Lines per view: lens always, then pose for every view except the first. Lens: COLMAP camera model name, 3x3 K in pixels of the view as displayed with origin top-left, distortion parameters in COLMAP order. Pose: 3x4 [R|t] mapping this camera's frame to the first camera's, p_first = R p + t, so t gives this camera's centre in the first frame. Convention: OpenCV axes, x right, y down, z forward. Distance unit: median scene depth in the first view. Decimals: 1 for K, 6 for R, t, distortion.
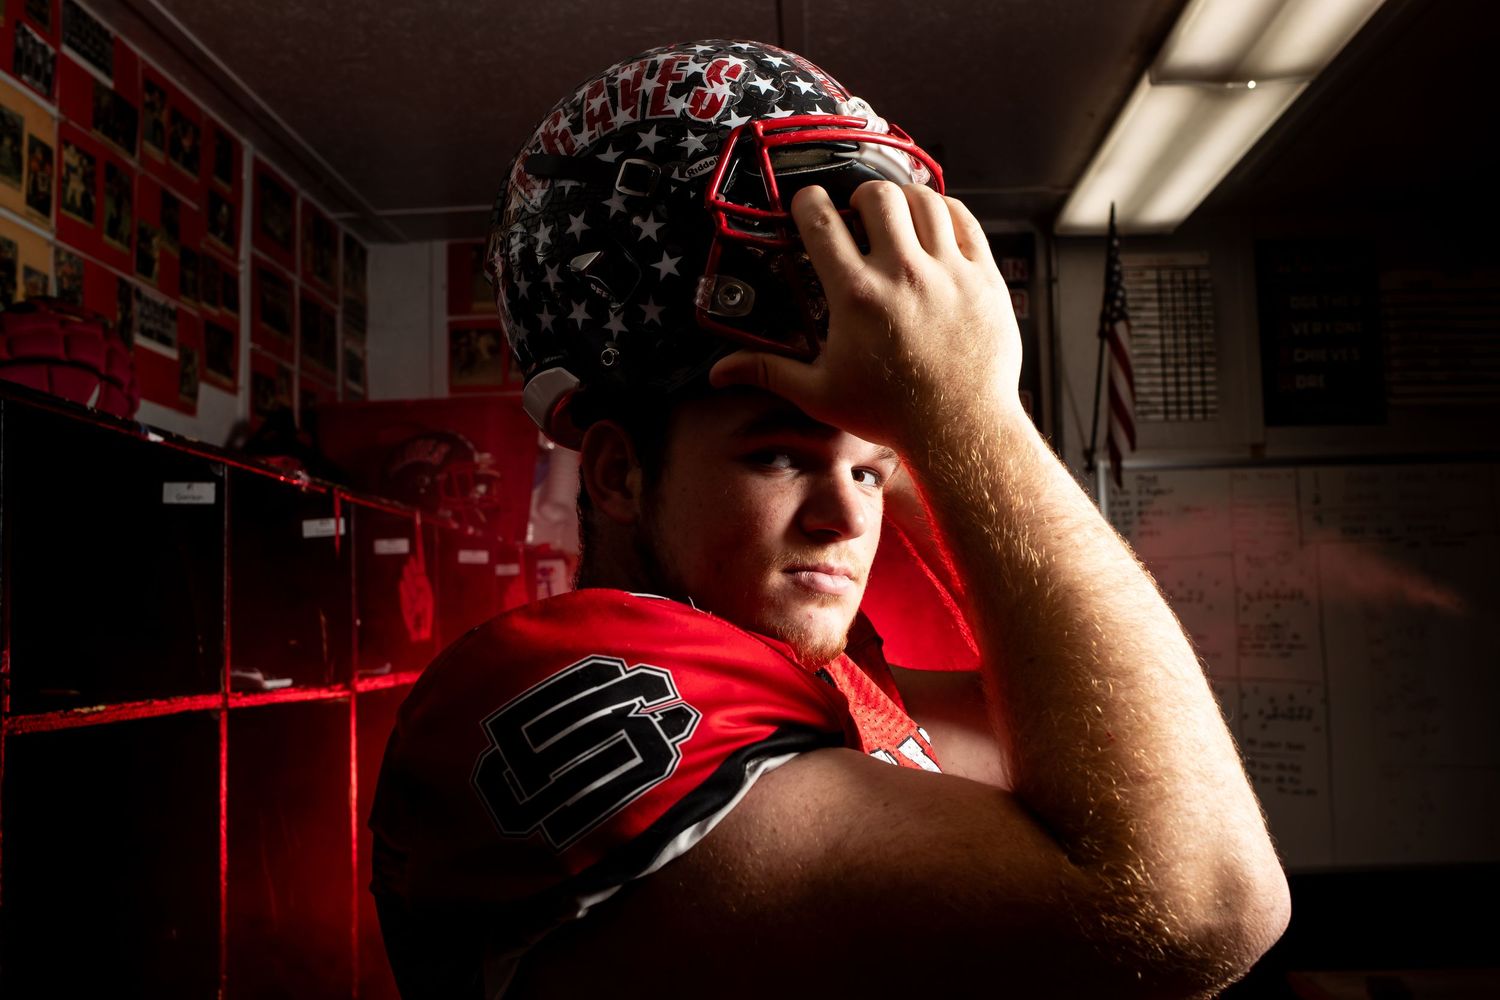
lens RADIAL K [[1436.1, 0, 750.0], [0, 1436.1, 500.0], [0, 0, 1]] dist [0.002310, -0.010788]
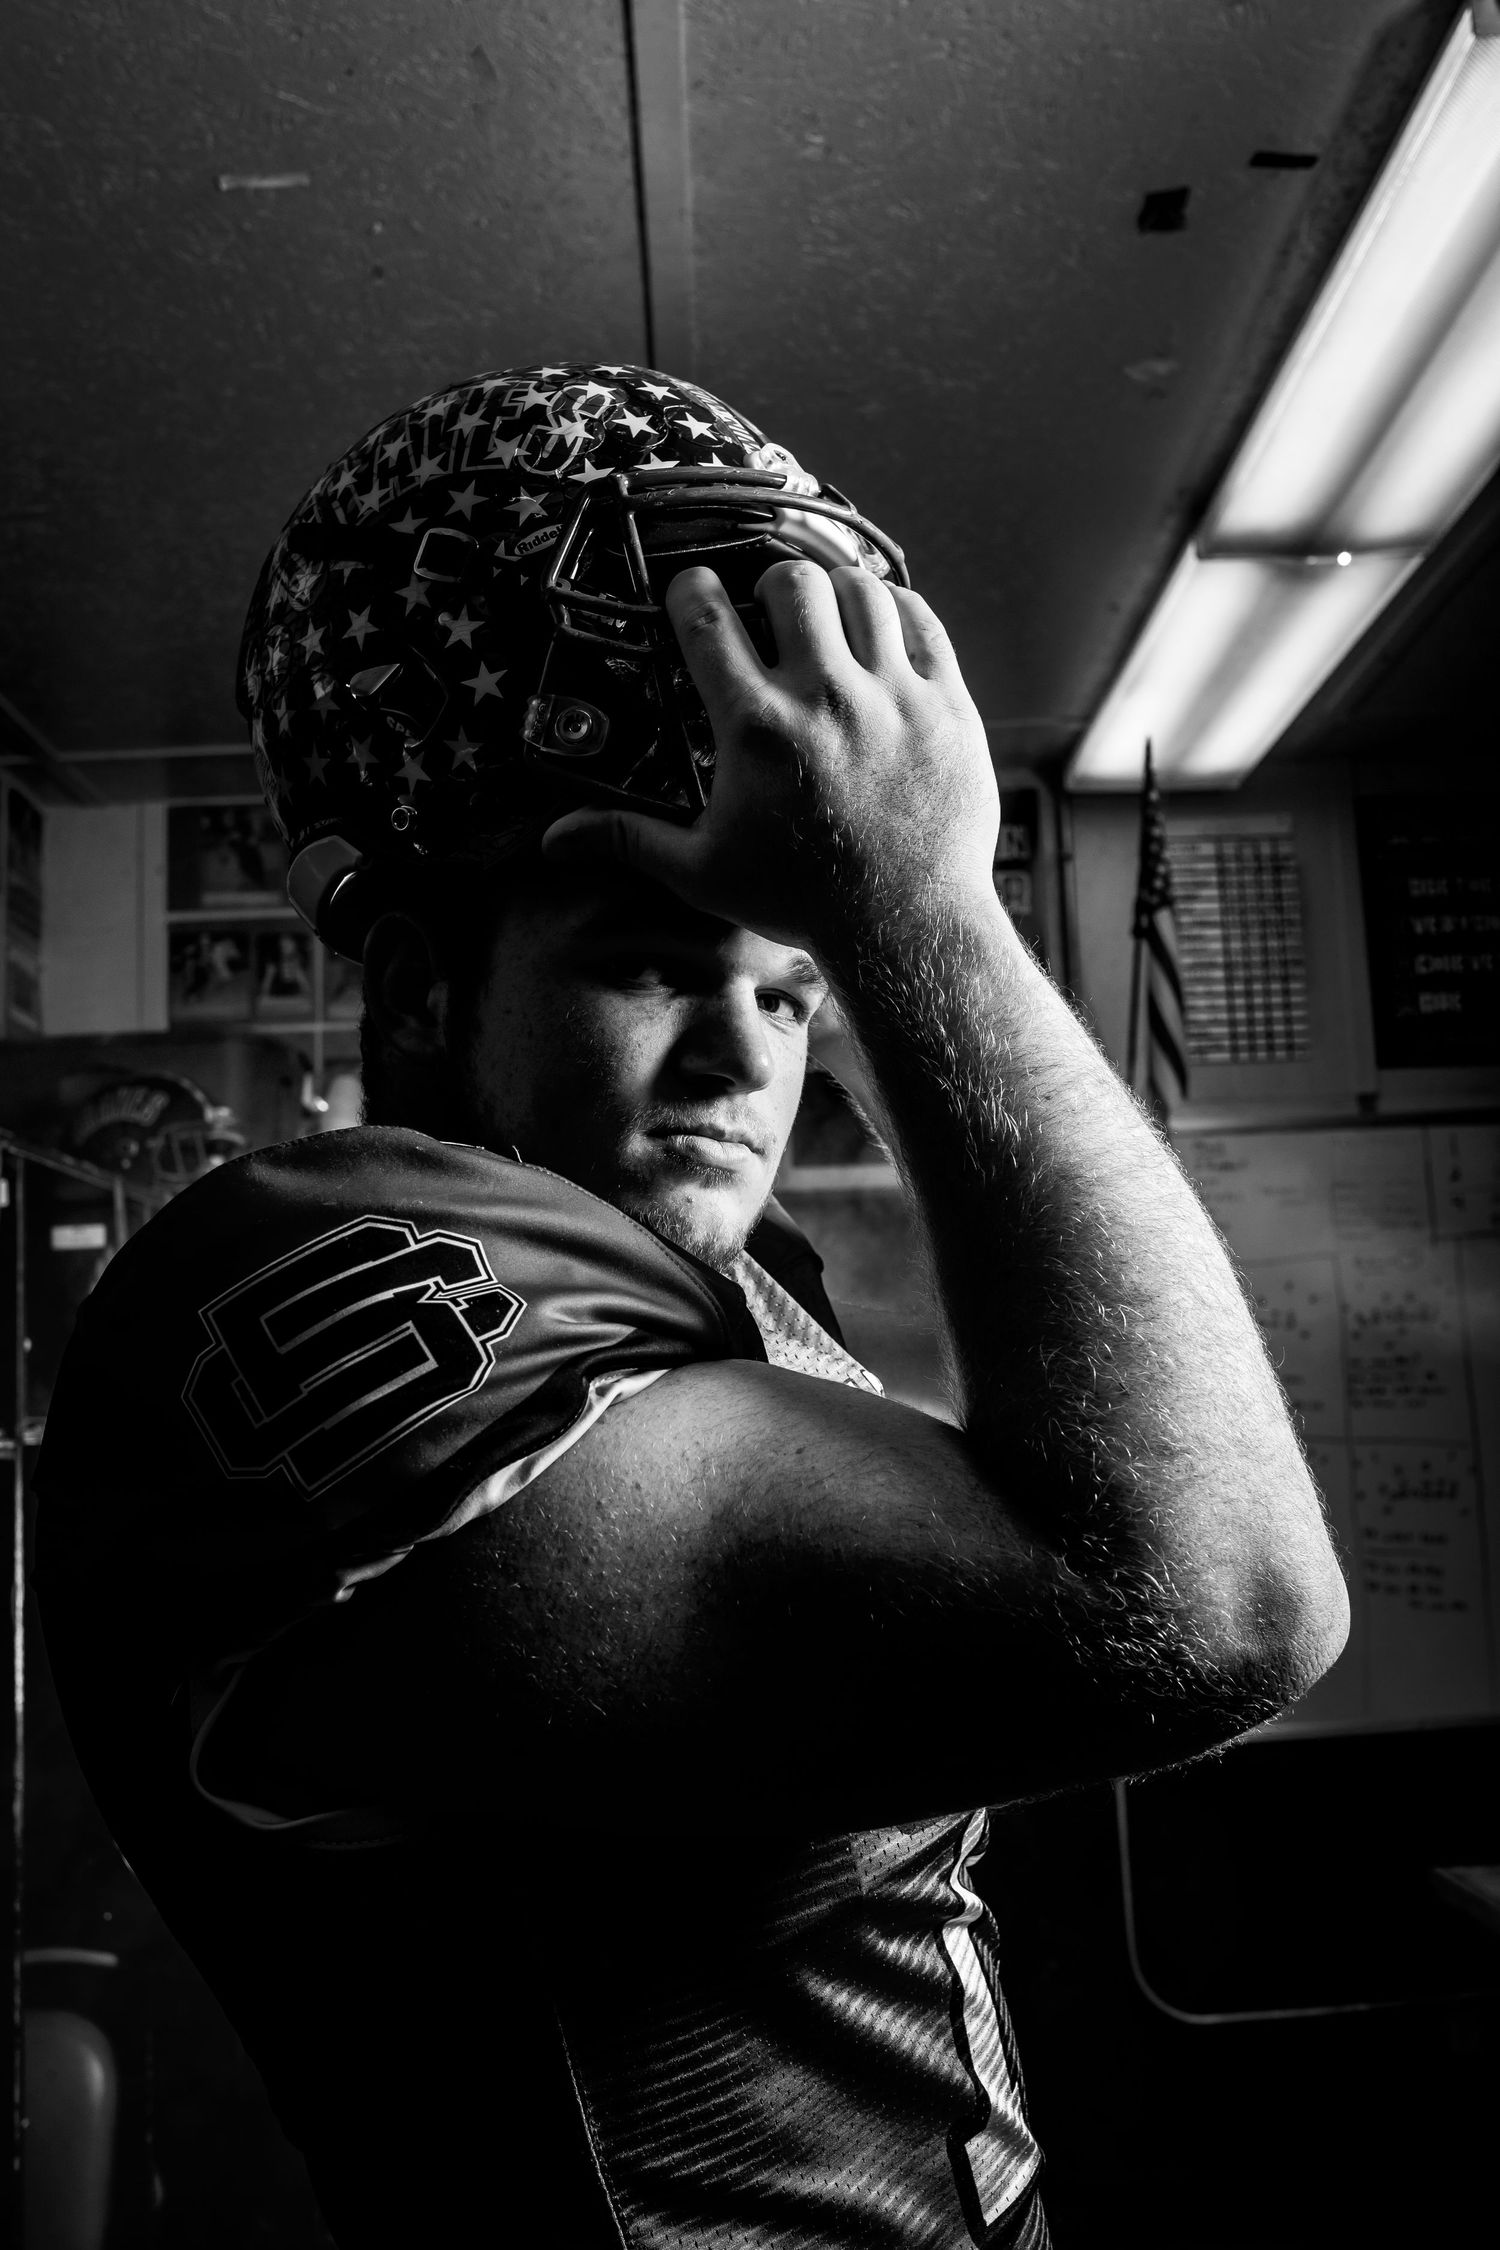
lens RADIAL K [[2276.7, 0, 750.0], [0, 2276.7, 1125.0], [0, 0, 1]] dist [0.038031, 0.002516]
pose [[0.998832, 0.010689, 0.047121, 0.013006], [-0.005227, 0.993403, -0.114559, 0.113999], [-0.048035, 0.114179, 0.992298, -0.060900]]
